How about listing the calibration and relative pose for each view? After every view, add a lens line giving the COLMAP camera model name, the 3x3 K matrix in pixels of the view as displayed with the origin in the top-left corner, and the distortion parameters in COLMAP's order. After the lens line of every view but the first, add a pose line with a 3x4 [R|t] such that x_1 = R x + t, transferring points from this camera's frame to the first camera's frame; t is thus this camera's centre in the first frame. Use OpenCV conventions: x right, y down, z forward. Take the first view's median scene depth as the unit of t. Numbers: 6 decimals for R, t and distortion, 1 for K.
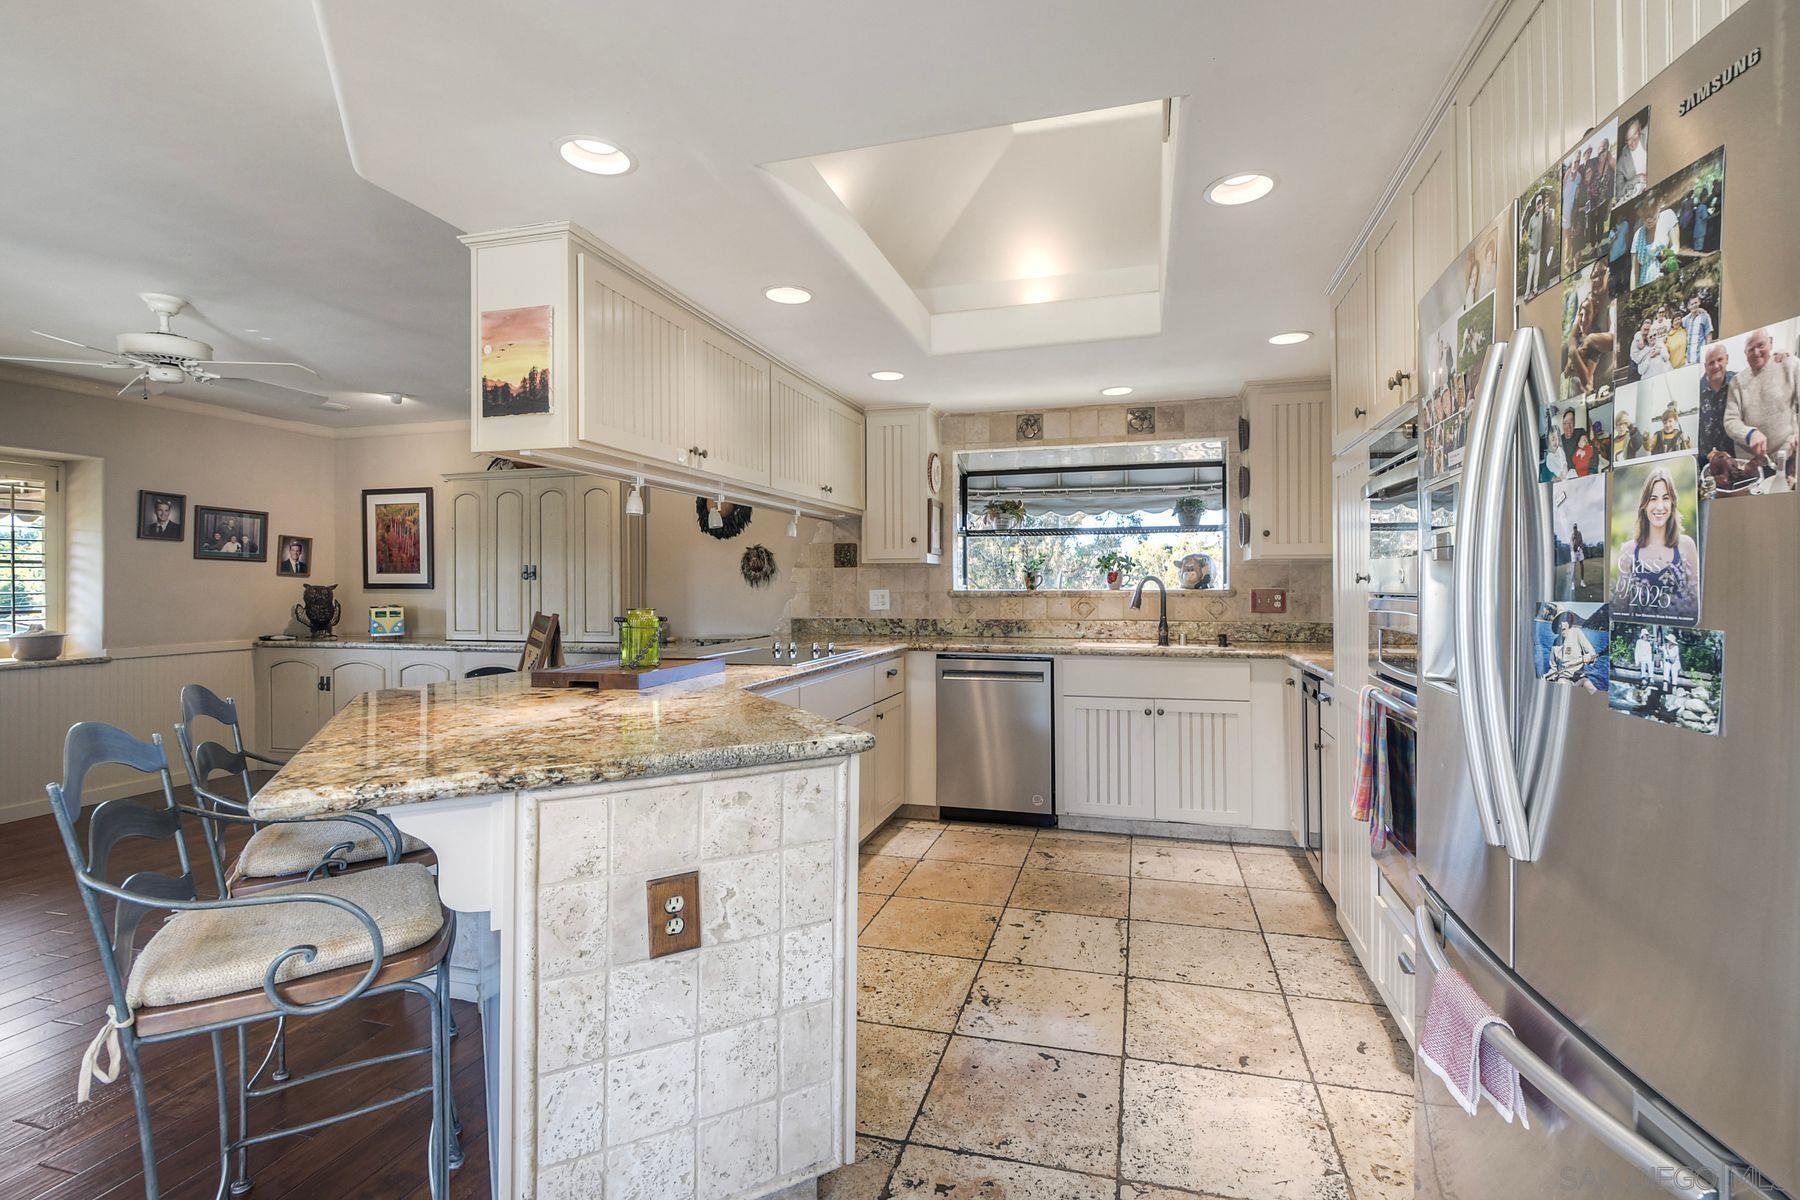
lens RADIAL K [[790.0, 0, 899.8], [0, 790.0, 593.0], [0, 0, 1]] dist [-0.011374, 0.005596]
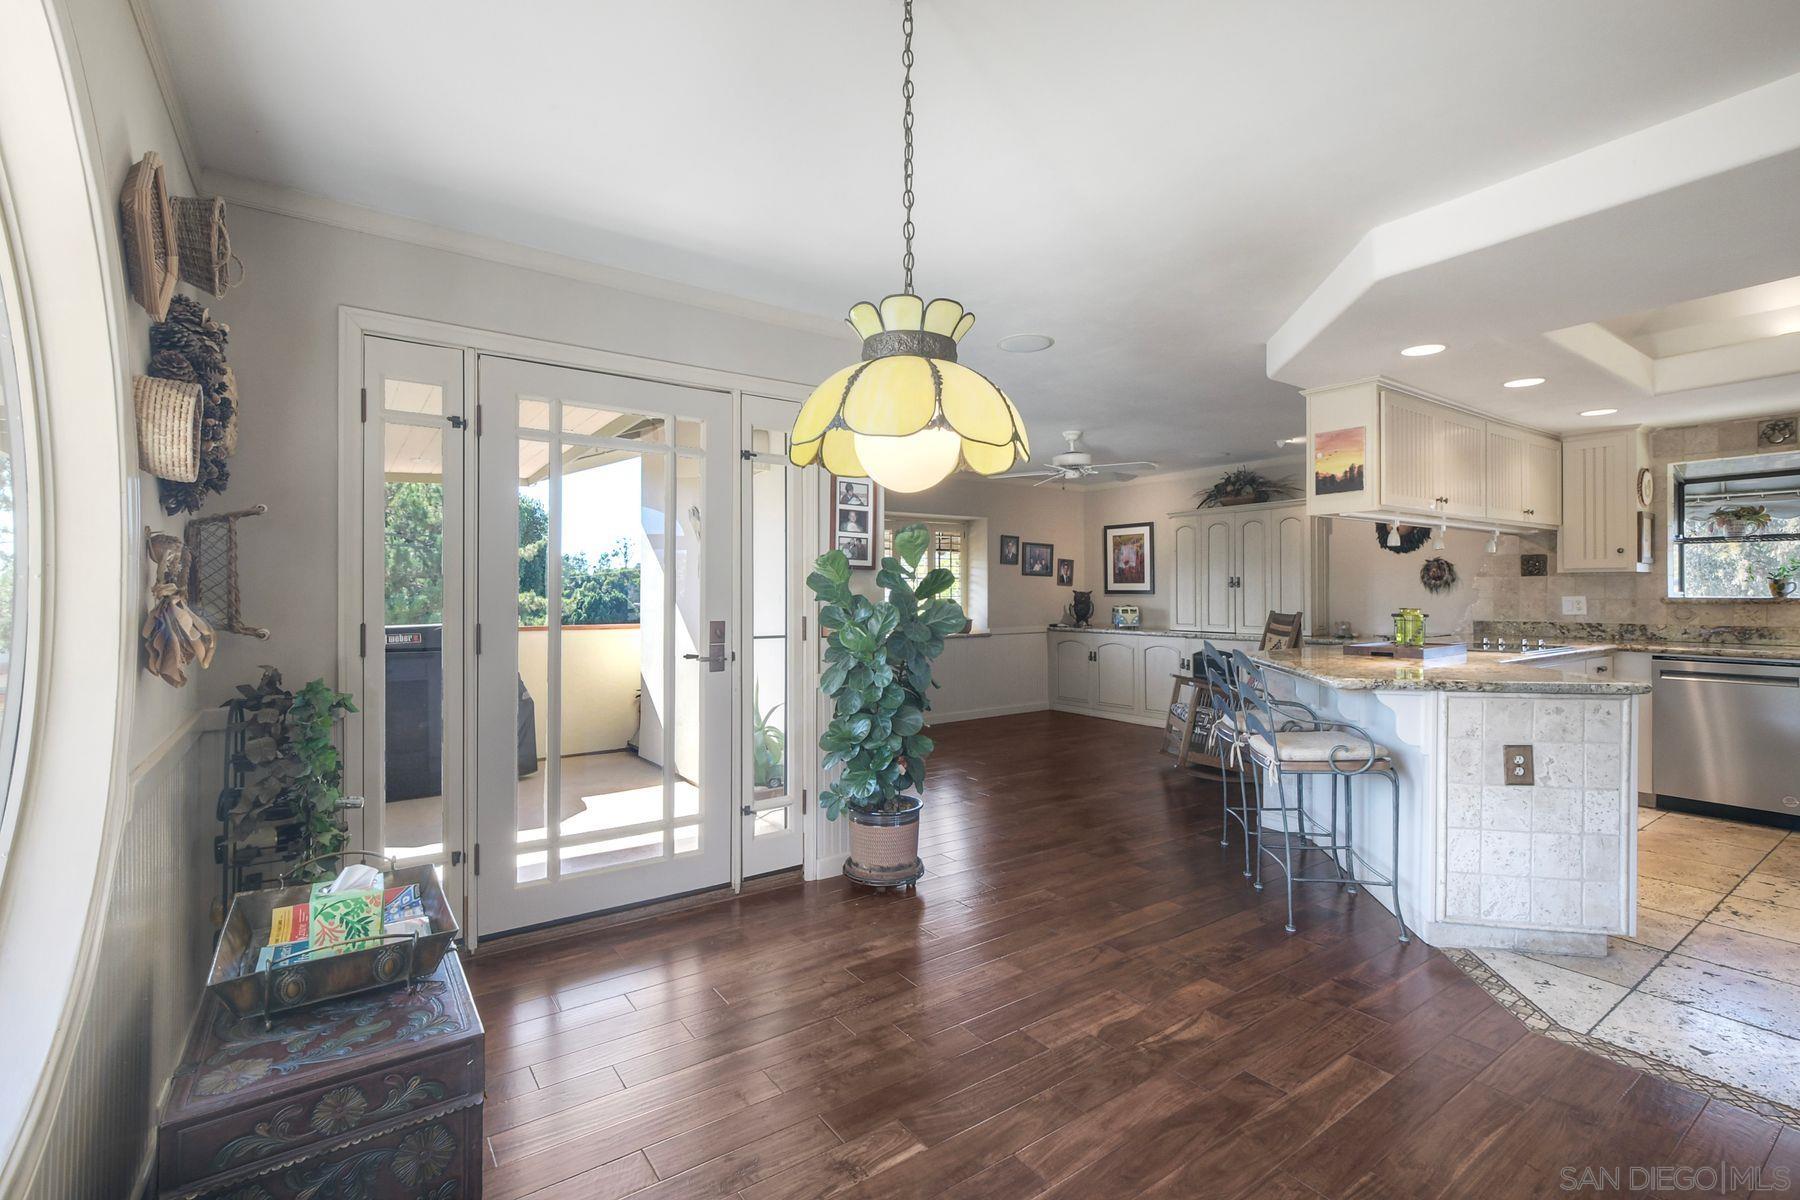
lens RADIAL K [[790.0, 0, 899.8], [0, 790.0, 593.0], [0, 0, 1]] dist [-0.011374, 0.005596]
pose [[0.785219, 0.002275, -0.619214, -0.090173], [-0.005665, 0.999978, -0.003509, 0.000574], [0.619193, 0.006263, 0.785214, -0.459367]]
